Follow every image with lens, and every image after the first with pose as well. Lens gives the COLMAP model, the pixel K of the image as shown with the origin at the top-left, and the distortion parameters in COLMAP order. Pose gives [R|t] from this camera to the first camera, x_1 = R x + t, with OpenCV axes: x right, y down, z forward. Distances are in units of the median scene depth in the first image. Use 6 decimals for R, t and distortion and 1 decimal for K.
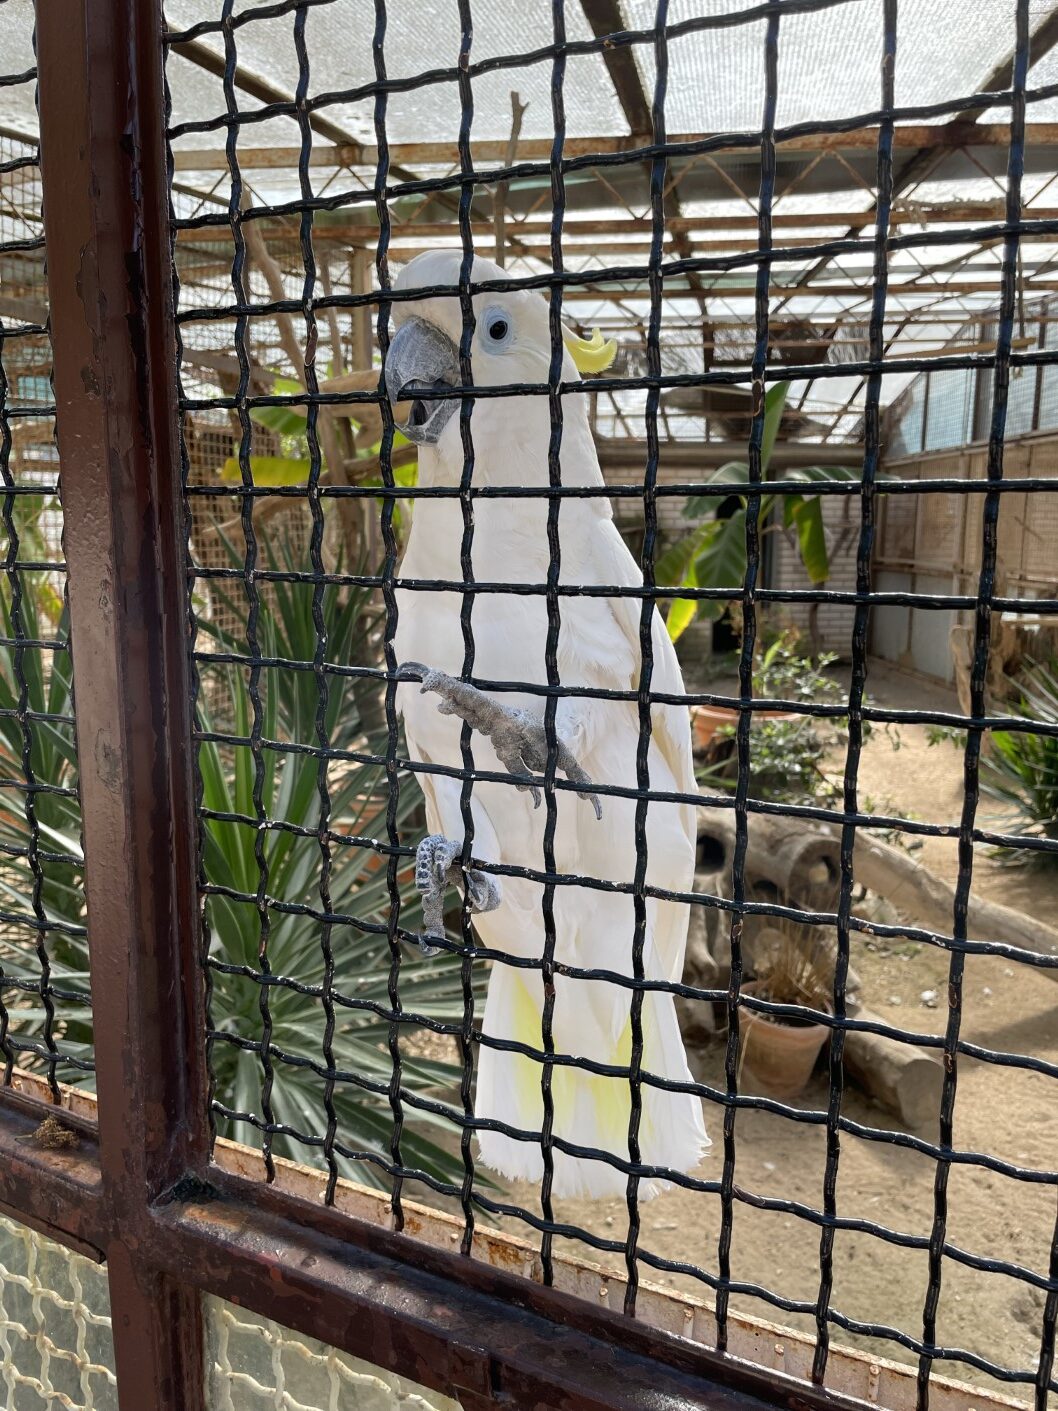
lens RADIAL K [[1082.8, 0, 525.3], [0, 1082.8, 708.8], [0, 0, 1]] dist [0.046793, -0.004881]
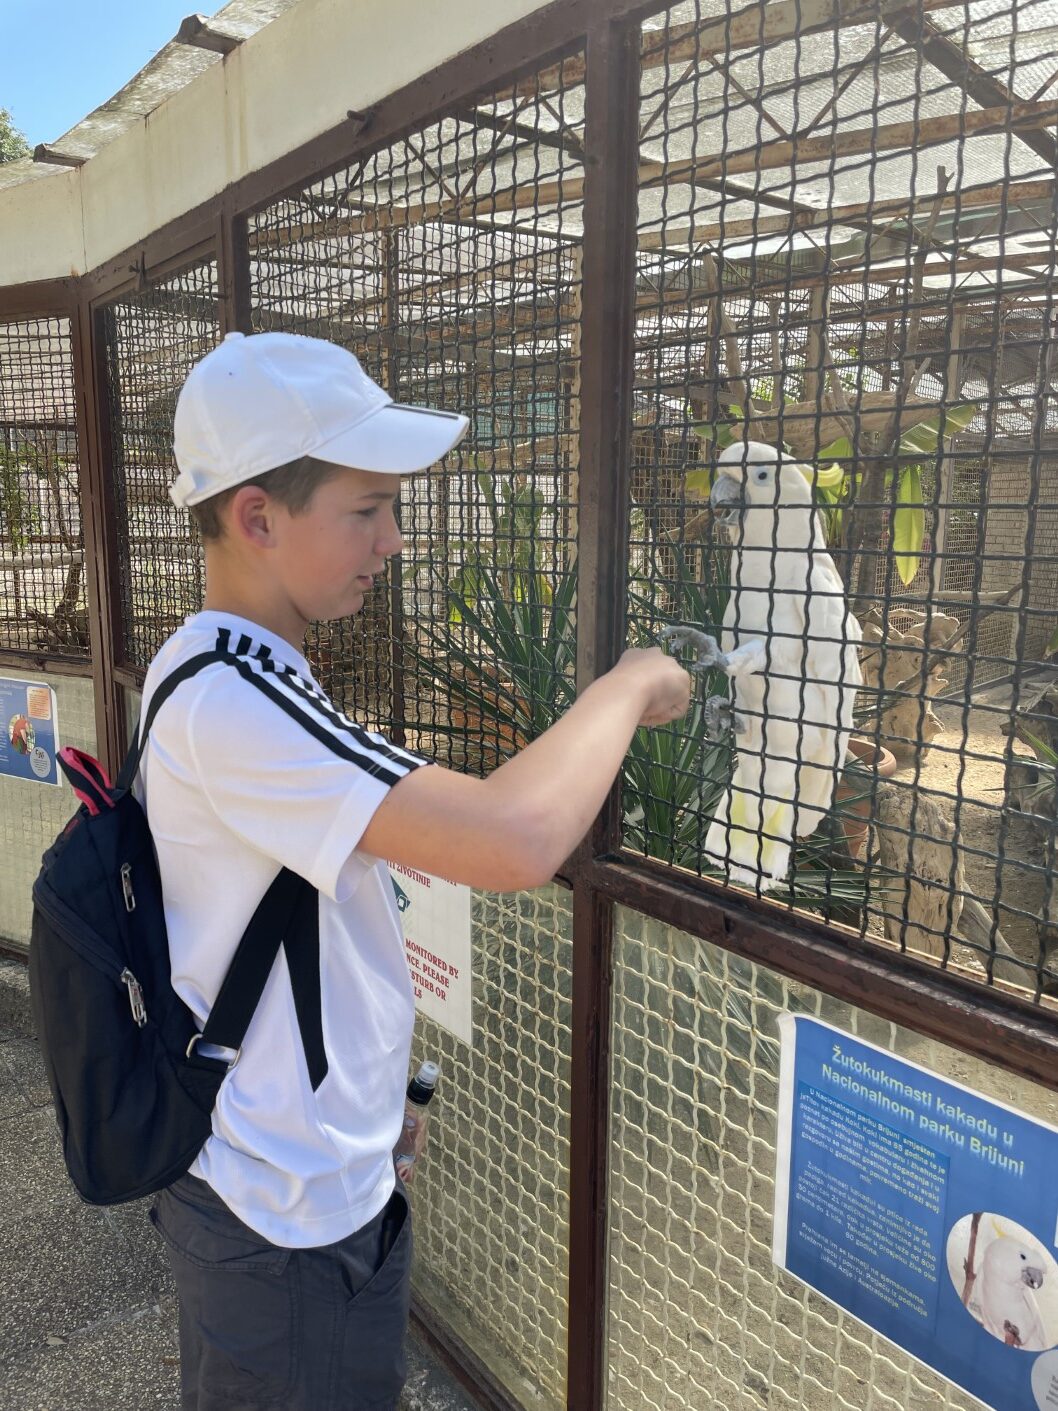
lens RADIAL K [[1082.8, 0, 526.7], [0, 1082.8, 704.7], [0, 0, 1]] dist [0.046793, -0.004881]
pose [[0.914335, 0.066851, -0.399403, 0.462078], [-0.064667, 0.997727, 0.018956, 0.117686], [0.399762, 0.008497, 0.916579, -1.269680]]
